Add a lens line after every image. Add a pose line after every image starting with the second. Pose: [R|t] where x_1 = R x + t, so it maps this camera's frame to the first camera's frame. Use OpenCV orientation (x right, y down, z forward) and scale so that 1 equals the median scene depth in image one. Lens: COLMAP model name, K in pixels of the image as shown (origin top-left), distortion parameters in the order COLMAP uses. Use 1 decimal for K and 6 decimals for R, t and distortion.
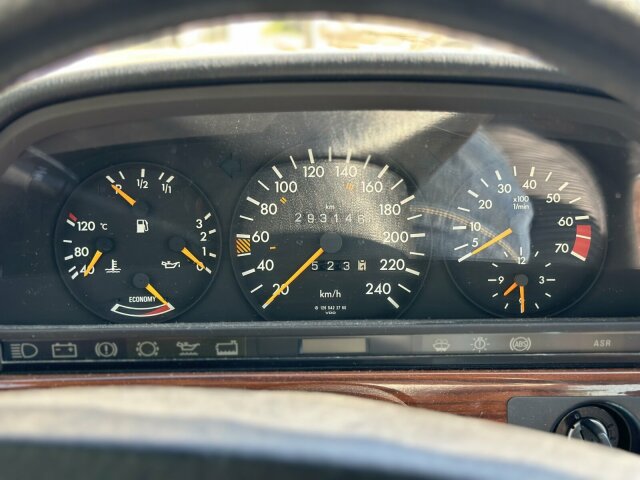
lens RADIAL K [[907.2, 0, 321.0], [0, 907.2, 238.6], [0, 0, 1]] dist [0.121818, 0.000000]
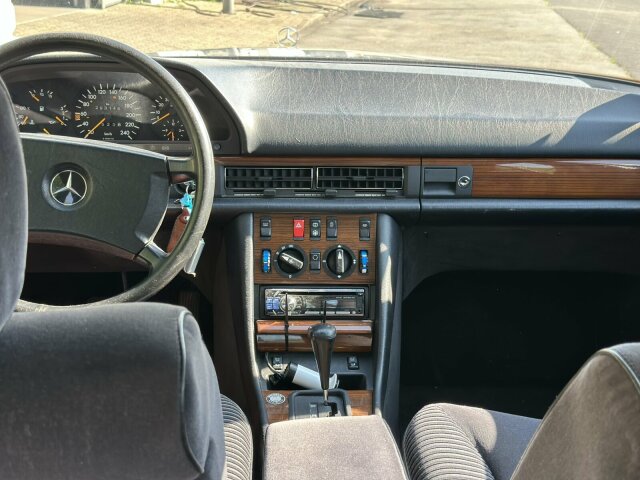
lens RADIAL K [[907.2, 0, 318.8], [0, 907.2, 241.7], [0, 0, 1]] dist [0.121818, 0.000000]
pose [[0.998052, 0.007689, 0.061908, 0.514525], [-0.010961, 0.998551, 0.052685, 0.247561], [-0.061413, -0.053261, 0.996690, -2.033405]]
